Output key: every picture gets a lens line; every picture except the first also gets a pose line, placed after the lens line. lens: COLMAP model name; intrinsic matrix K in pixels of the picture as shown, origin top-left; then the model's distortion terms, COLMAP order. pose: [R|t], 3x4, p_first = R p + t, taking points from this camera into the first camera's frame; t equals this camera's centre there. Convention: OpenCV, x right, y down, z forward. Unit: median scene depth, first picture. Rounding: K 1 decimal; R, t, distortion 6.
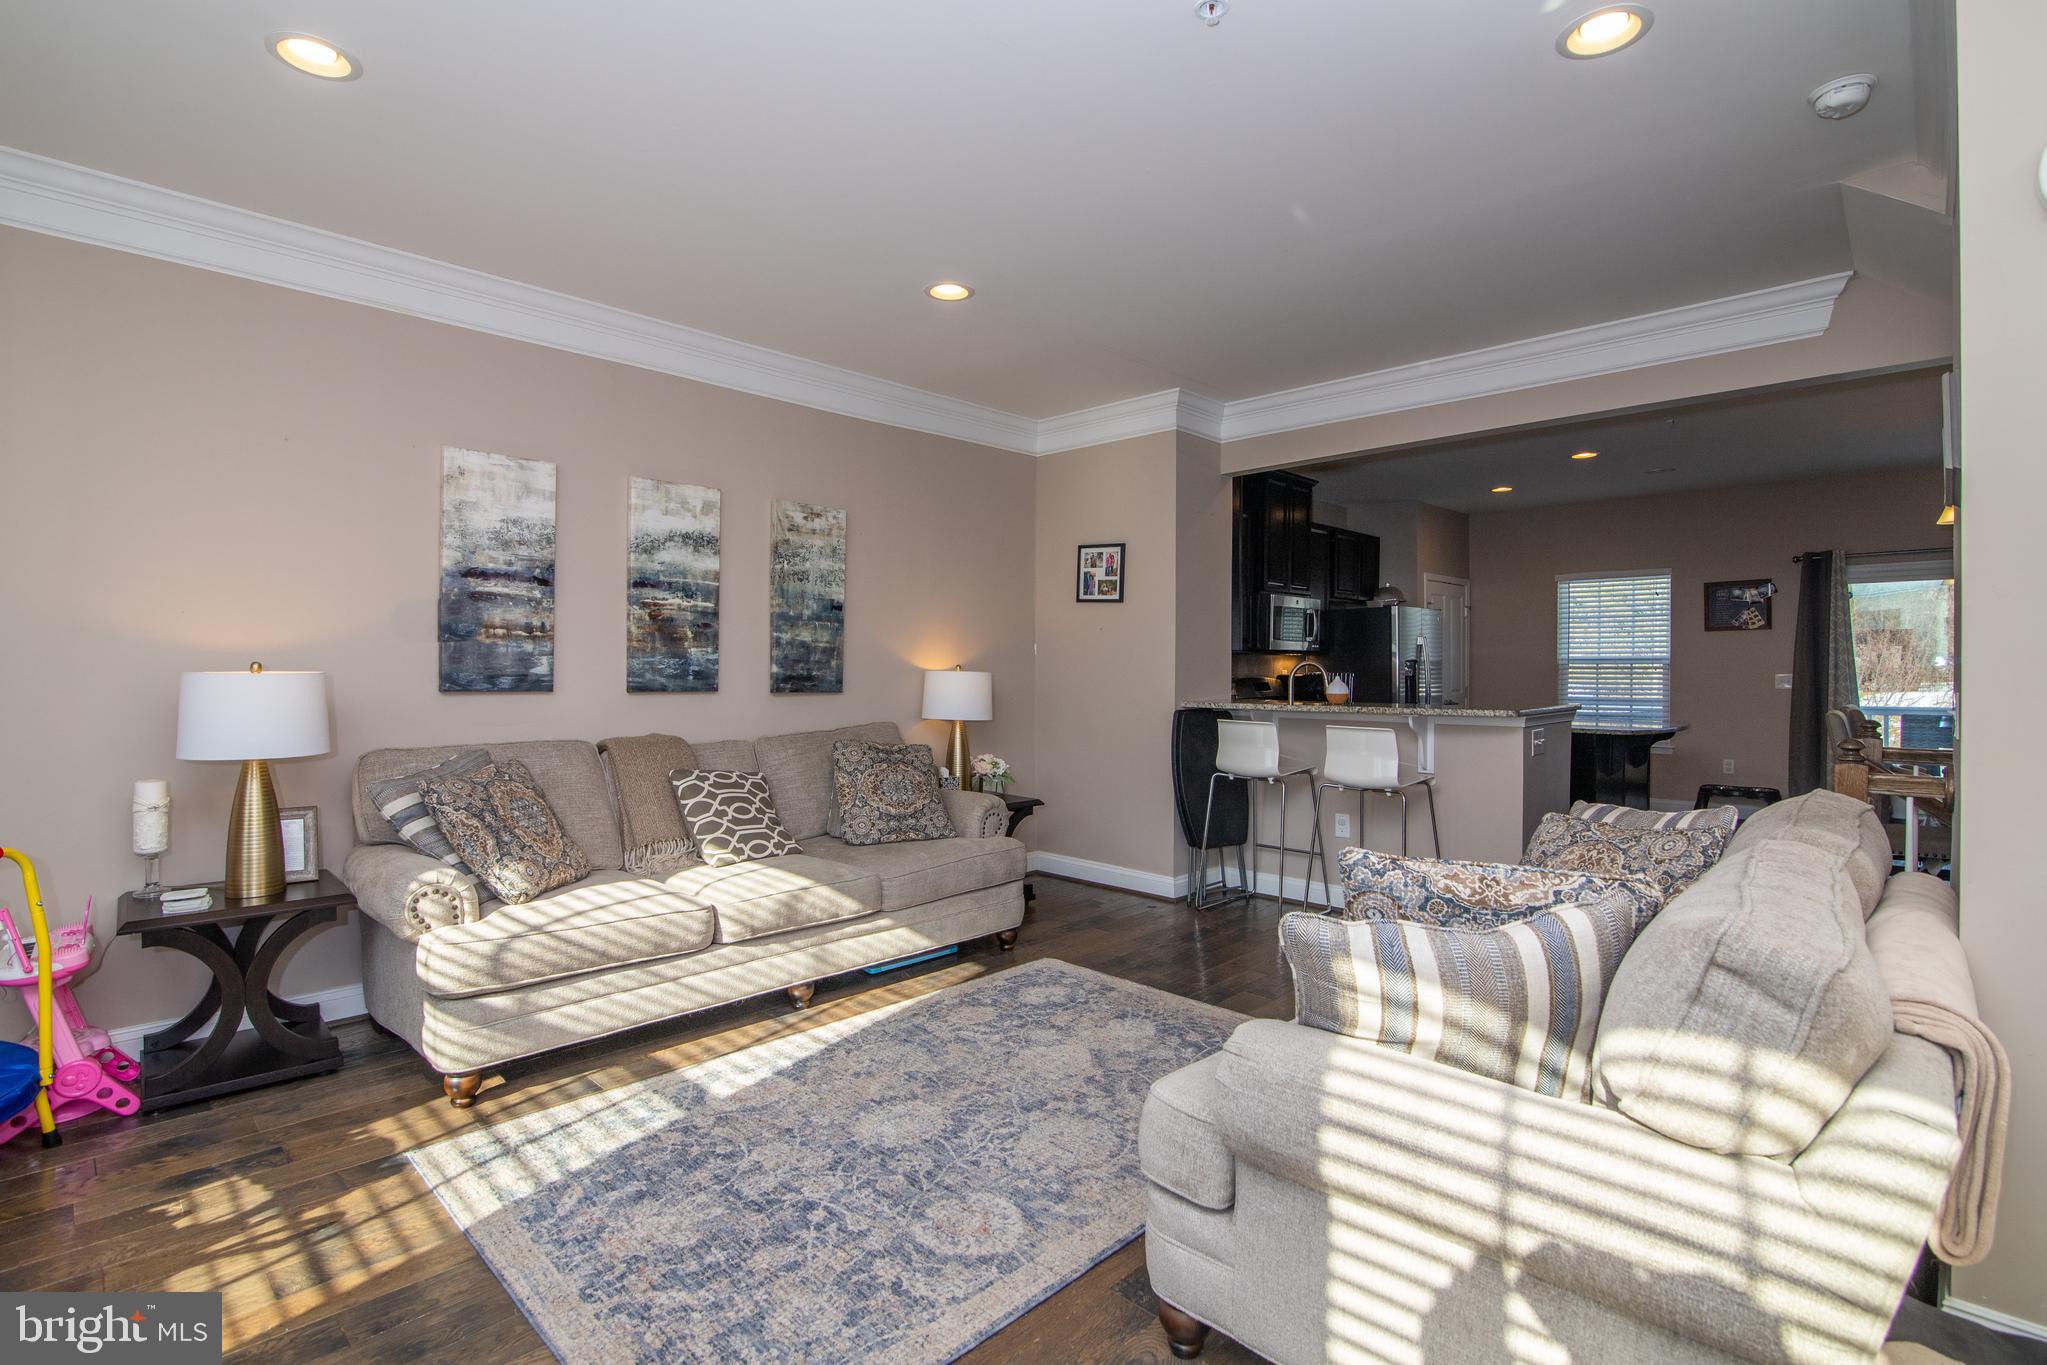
lens RADIAL K [[976.5, 0, 1017.8], [0, 976.5, 675.6], [0, 0, 1]] dist [-0.014457, -0.000256]
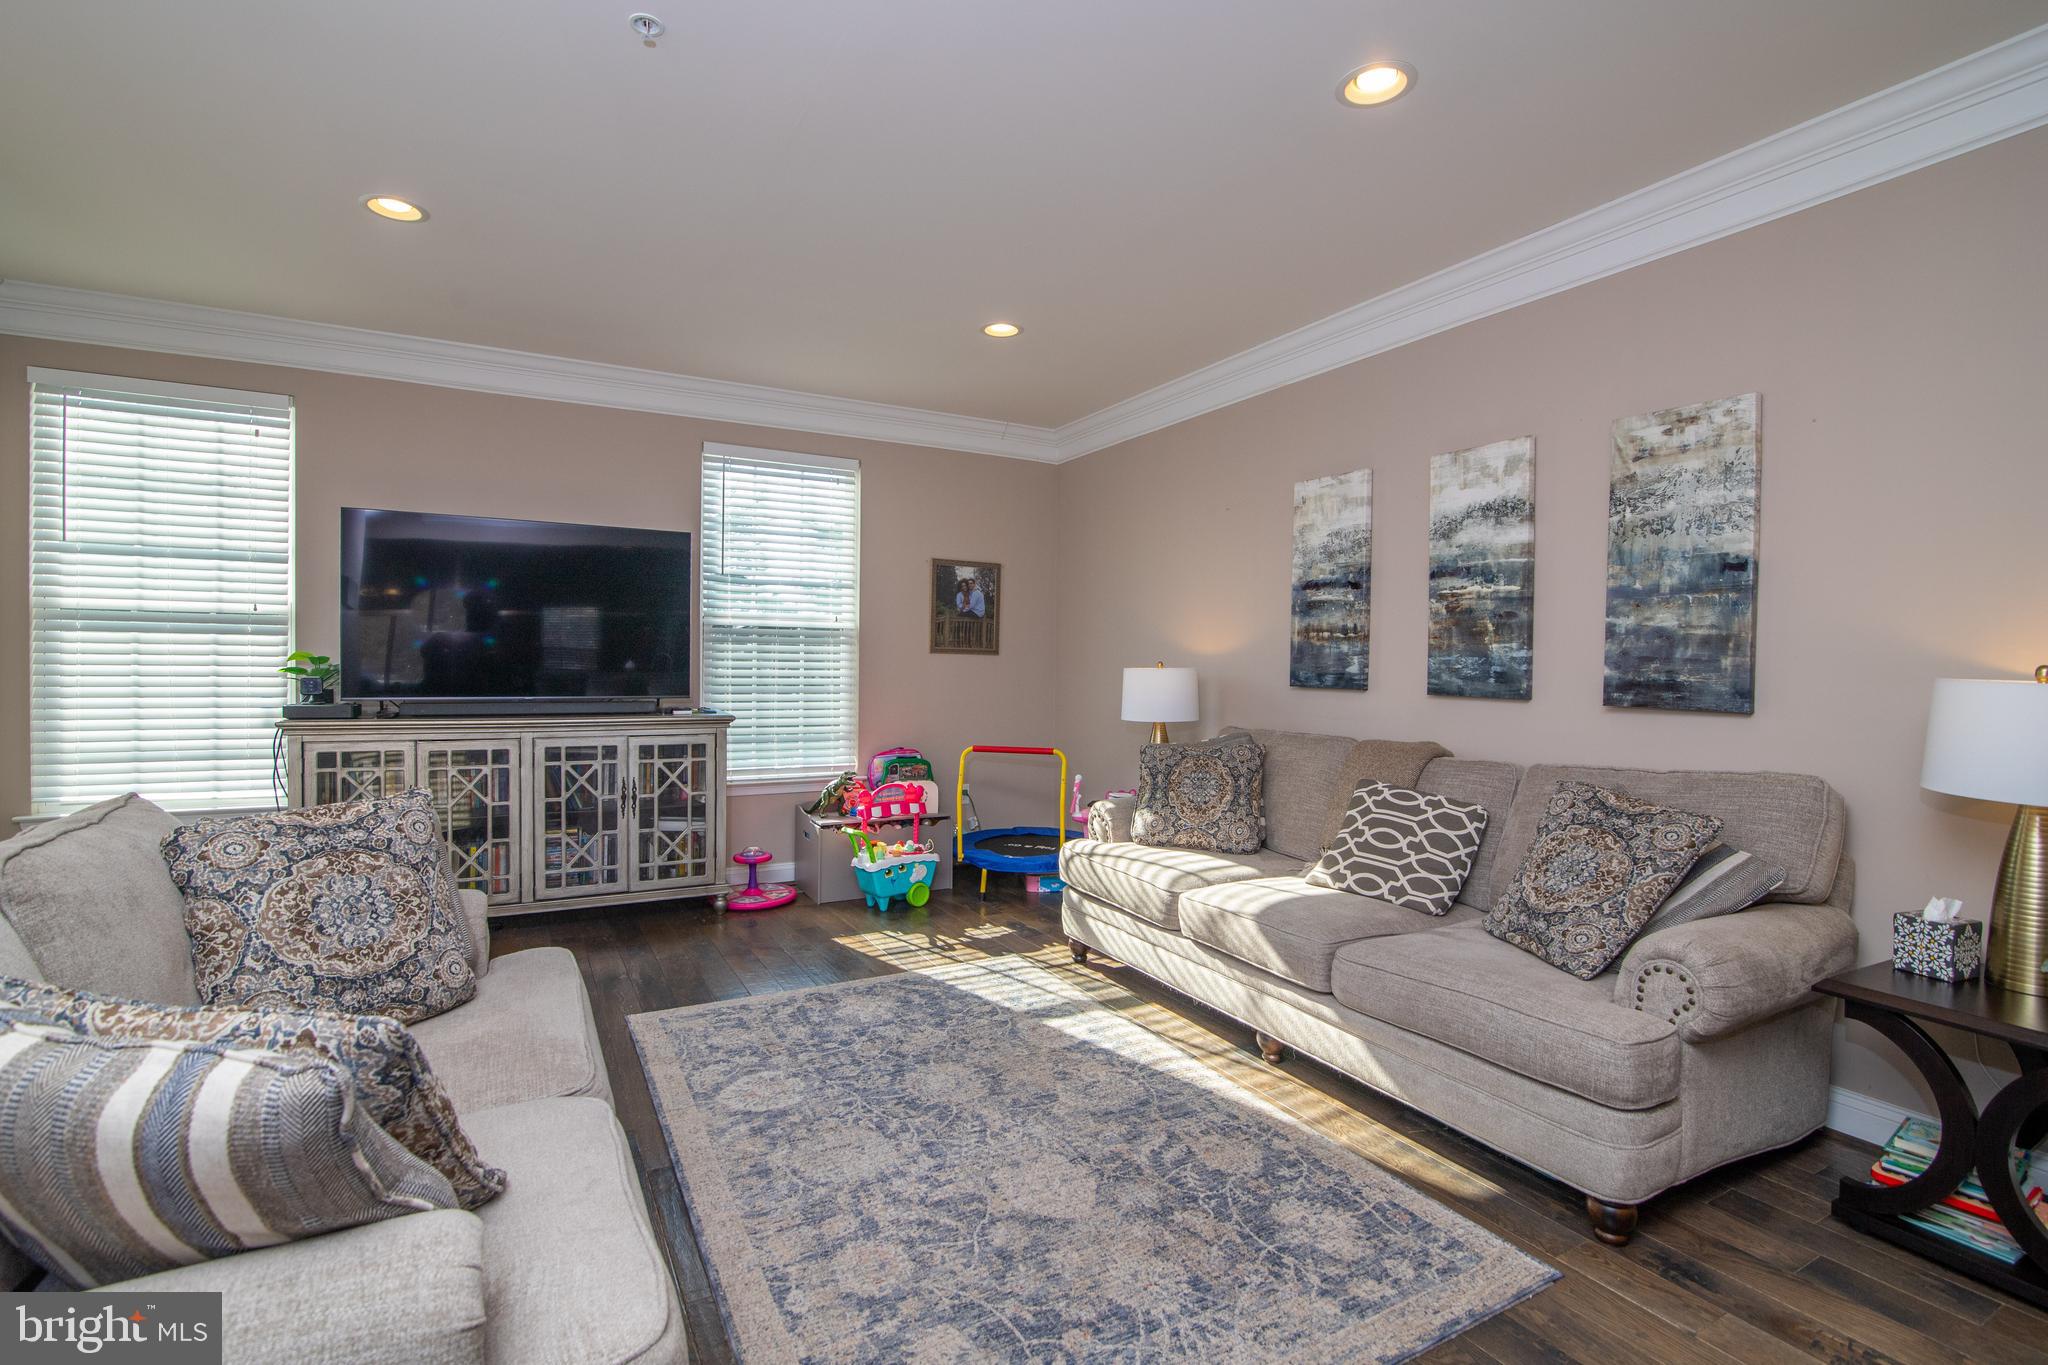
lens RADIAL K [[943.4, 0, 1027.1], [0, 943.4, 680.1], [0, 0, 1]] dist [-0.022627, 0.000430]
pose [[-0.293988, 0.010925, -0.955747, 0.598677], [-0.018198, 0.999689, 0.017025, -0.004959], [0.955636, 0.022398, -0.293698, 0.978353]]
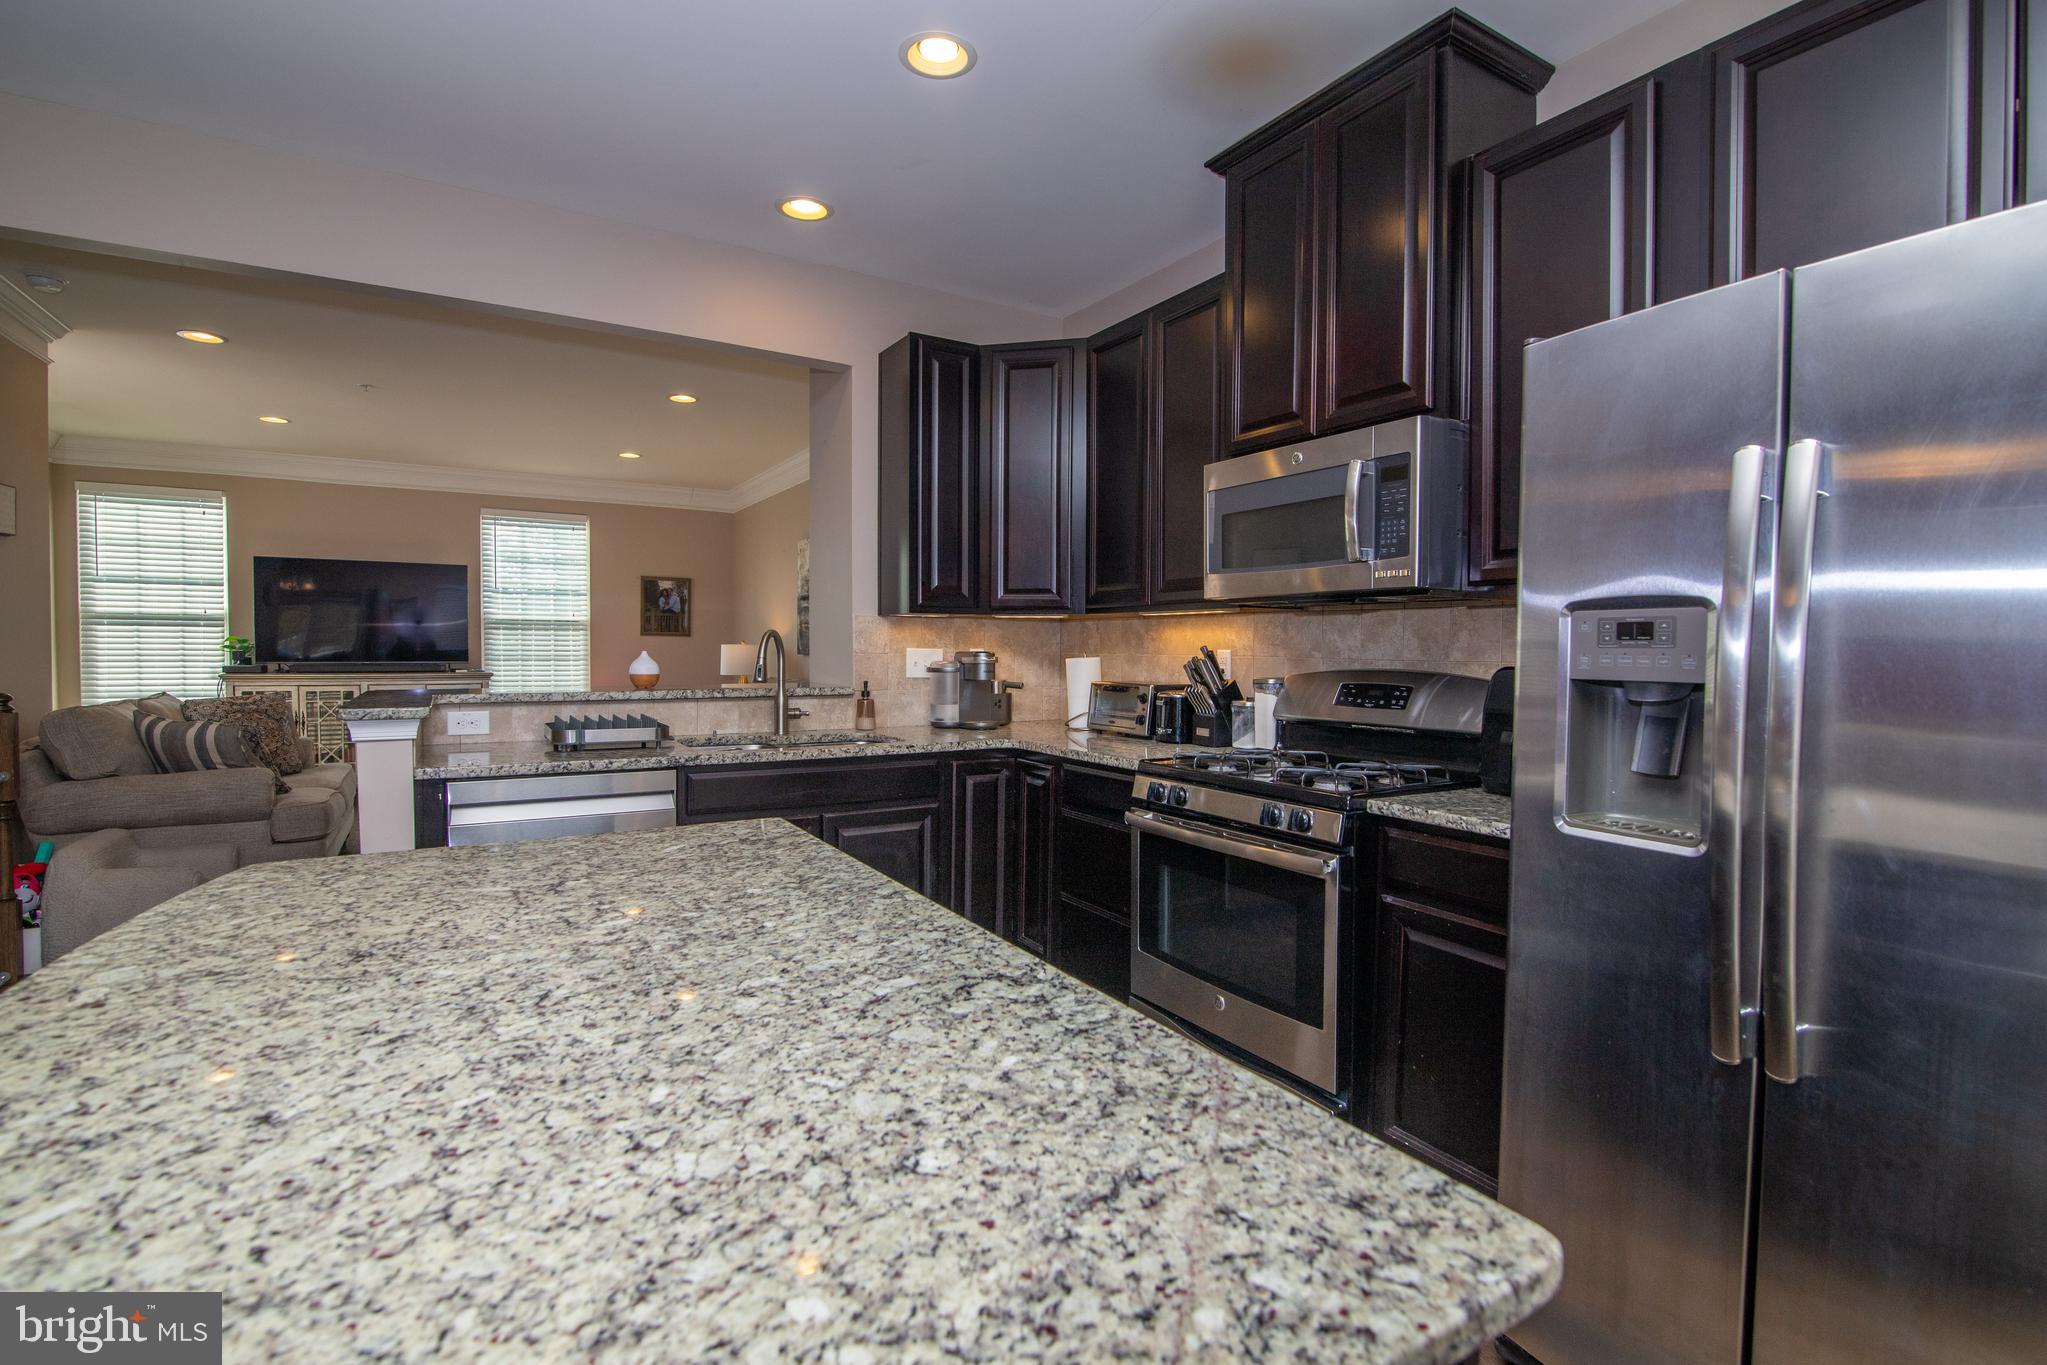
lens RADIAL K [[942.9, 0, 1026.6], [0, 942.9, 680.1], [0, 0, 1]] dist [-0.022627, 0.000430]
pose [[-0.254093, 0.031390, -0.966670, 1.252039], [-0.015490, 0.999213, 0.036519, -0.009569], [0.967056, 0.024253, -0.253407, 1.929657]]
